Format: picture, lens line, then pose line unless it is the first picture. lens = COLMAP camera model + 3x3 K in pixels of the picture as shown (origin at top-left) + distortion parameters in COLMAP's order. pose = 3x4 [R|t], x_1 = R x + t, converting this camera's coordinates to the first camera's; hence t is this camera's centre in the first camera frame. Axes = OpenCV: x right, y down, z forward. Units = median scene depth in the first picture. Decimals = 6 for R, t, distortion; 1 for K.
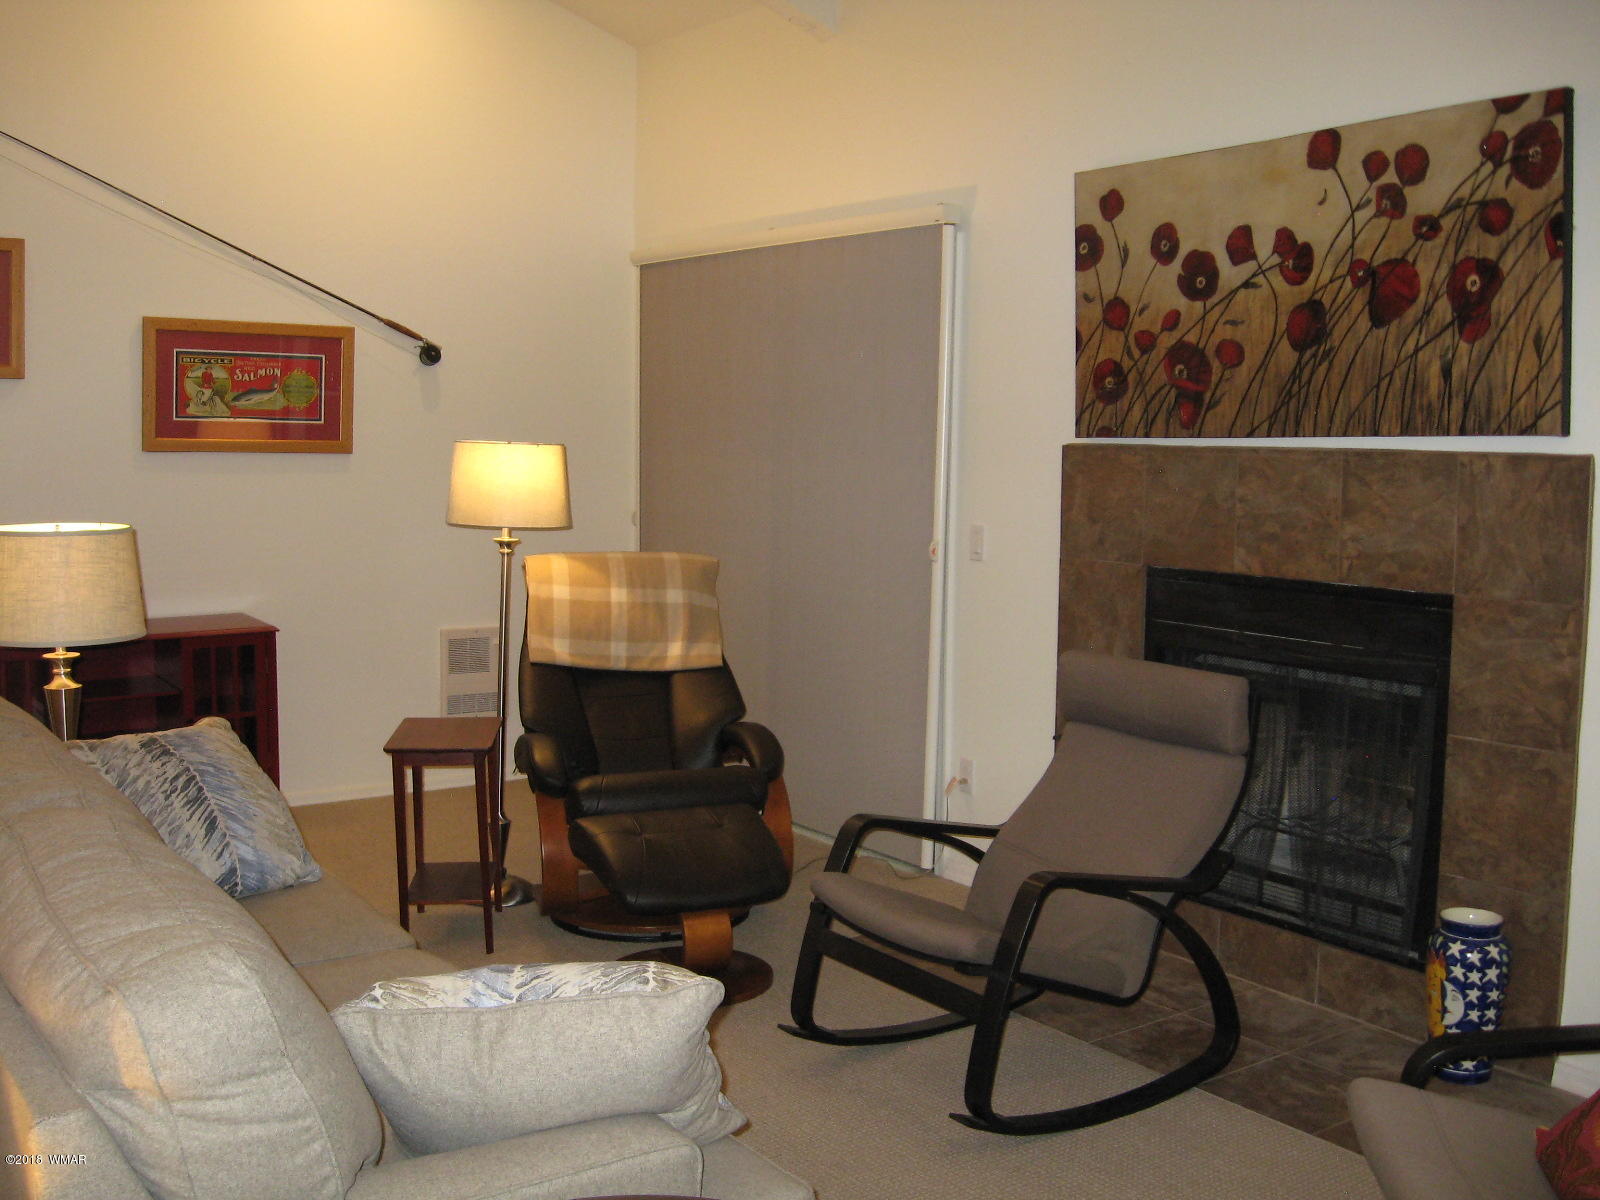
lens RADIAL K [[1663.2, 0, 791.3], [0, 1663.2, 604.4], [0, 0, 1]] dist [-0.145911, 0.103155]
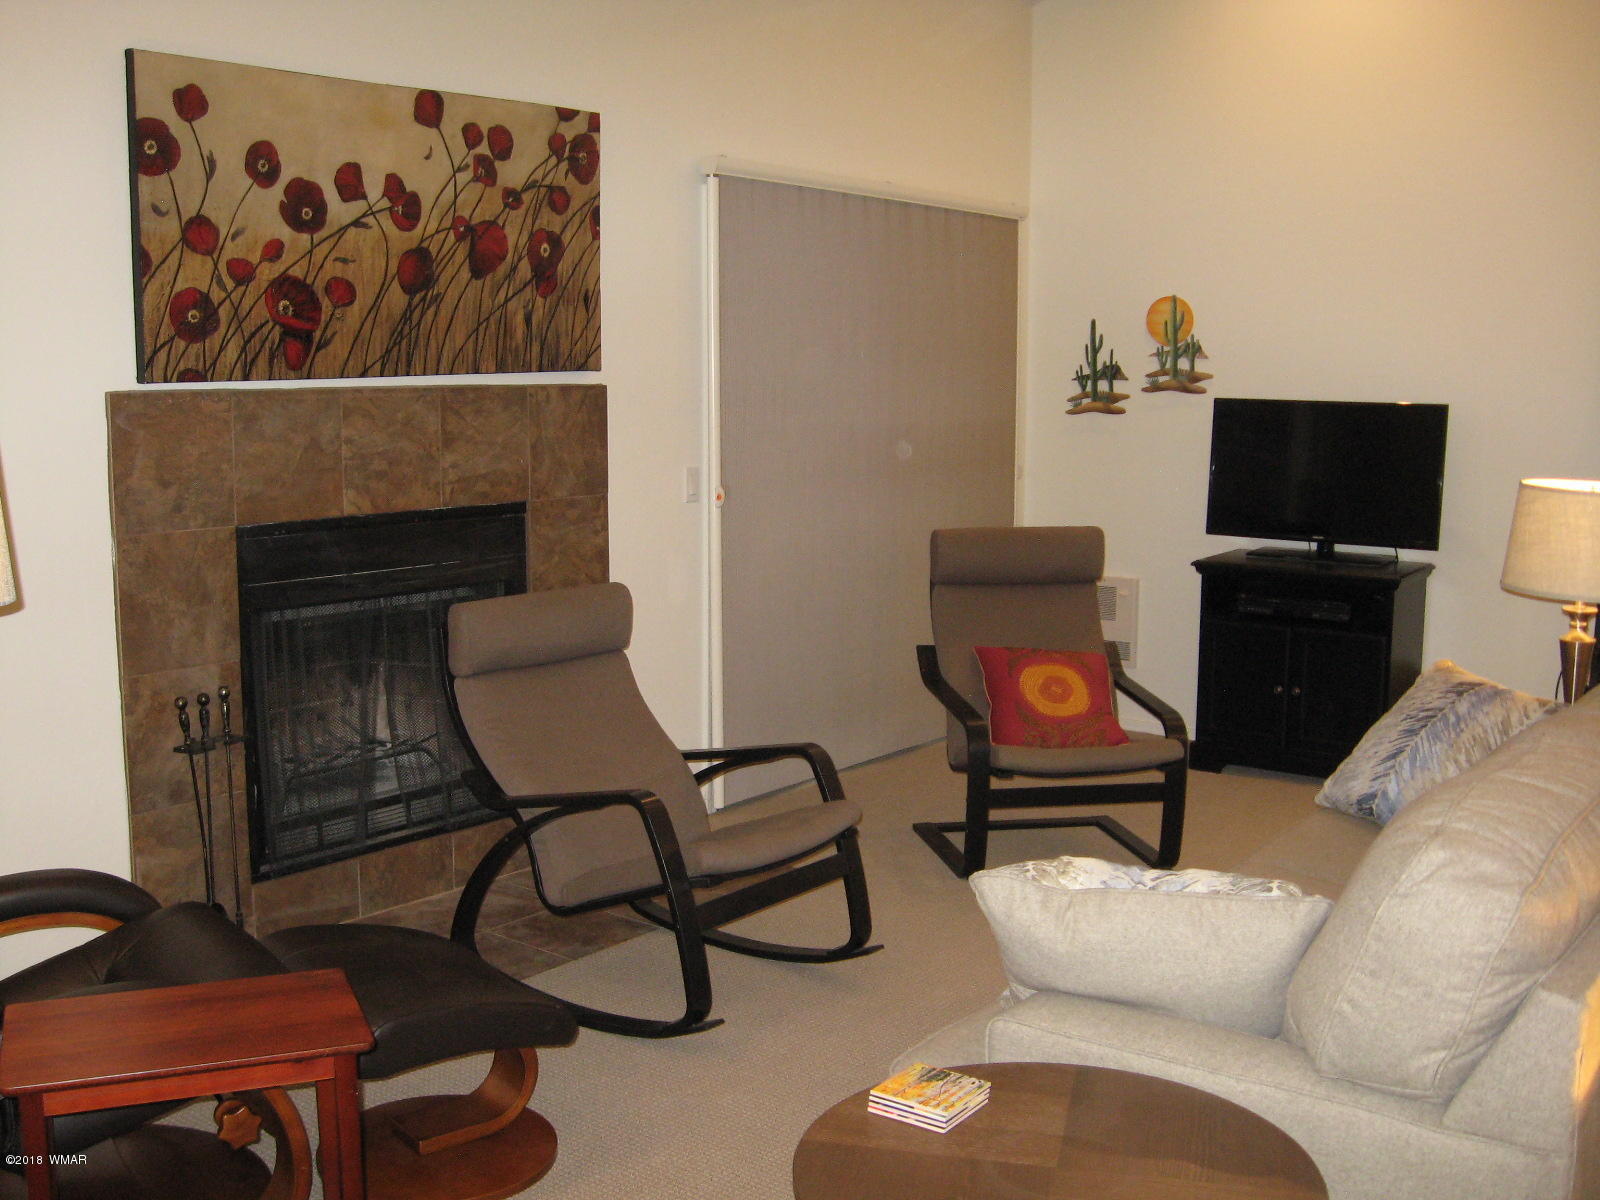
lens RADIAL K [[1663.2, 0, 791.3], [0, 1663.2, 604.4], [0, 0, 1]] dist [-0.145911, 0.103155]
pose [[-0.298312, -0.143060, 0.943686, -0.778804], [0.092081, 0.979778, 0.177639, -0.122545], [-0.950016, 0.139887, -0.279107, 1.073133]]
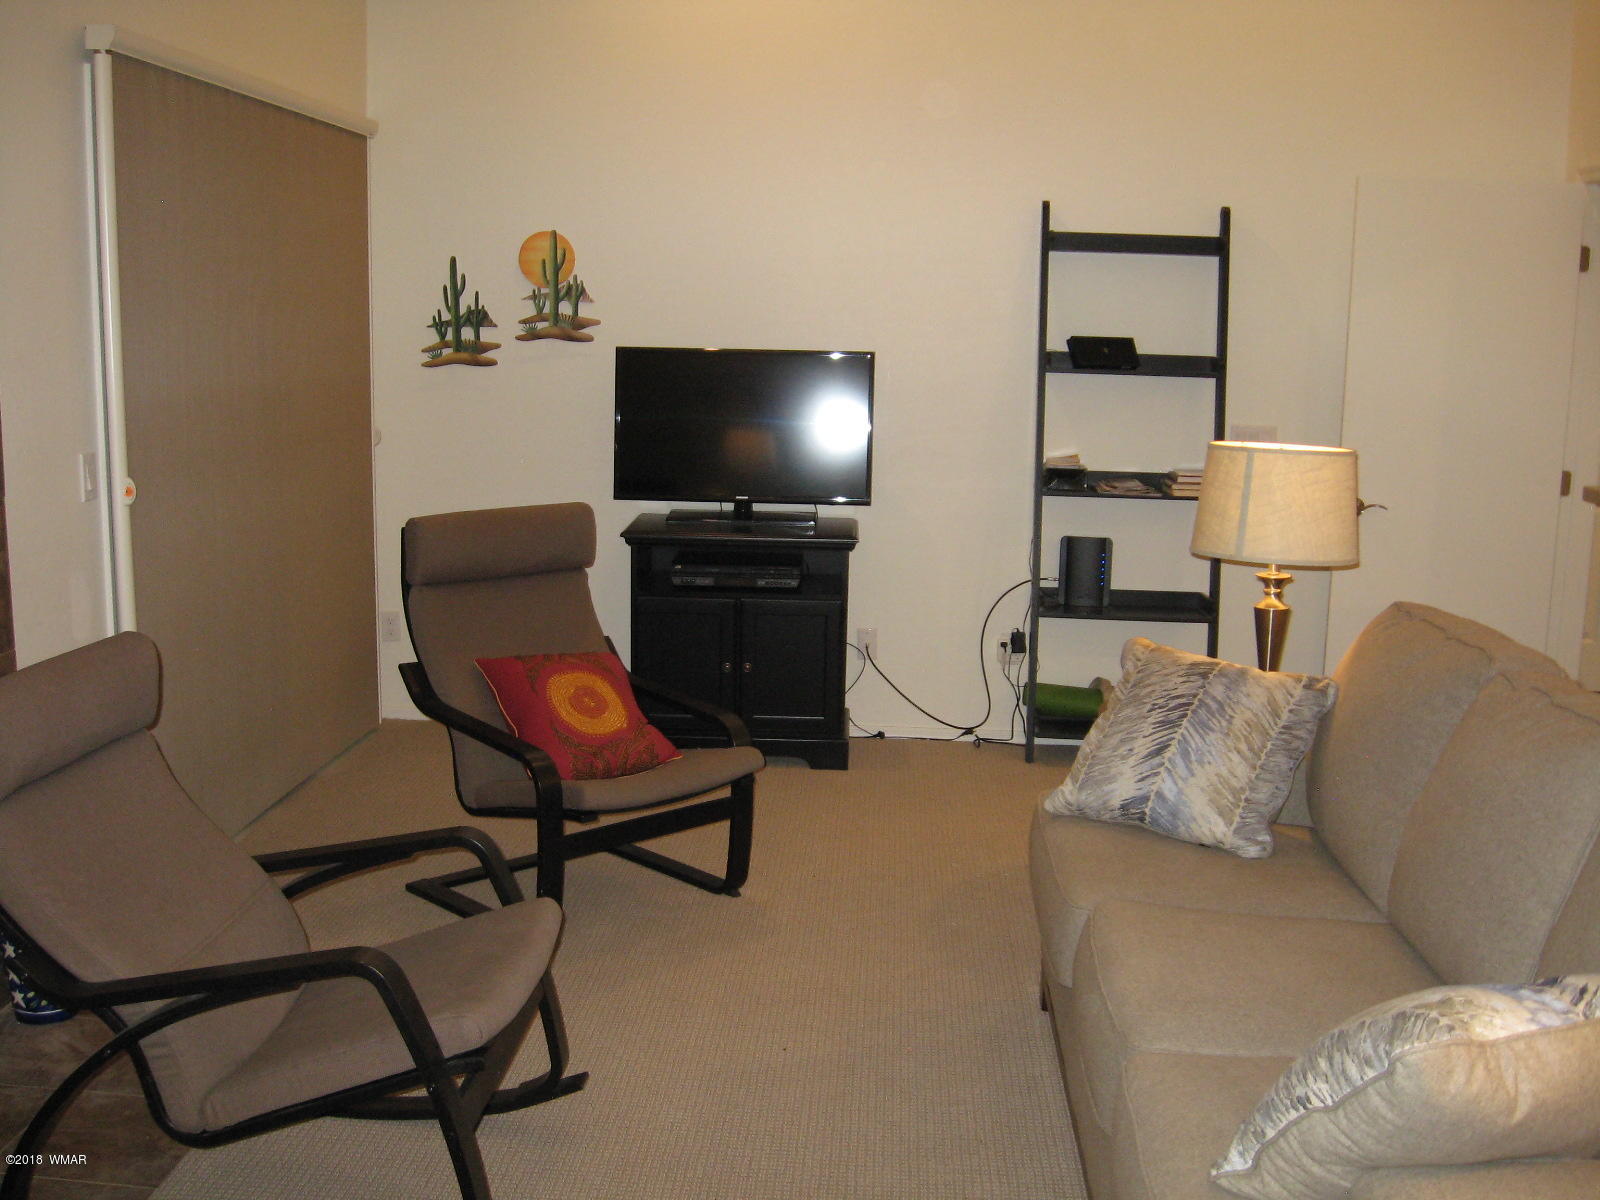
lens RADIAL K [[1663.2, 0, 791.3], [0, 1663.2, 604.4], [0, 0, 1]] dist [-0.145911, 0.103155]
pose [[-0.780702, -0.128260, 0.611600, -0.409579], [0.040786, 0.966165, 0.254680, -0.140194], [-0.623572, 0.223774, -0.749055, 1.231914]]
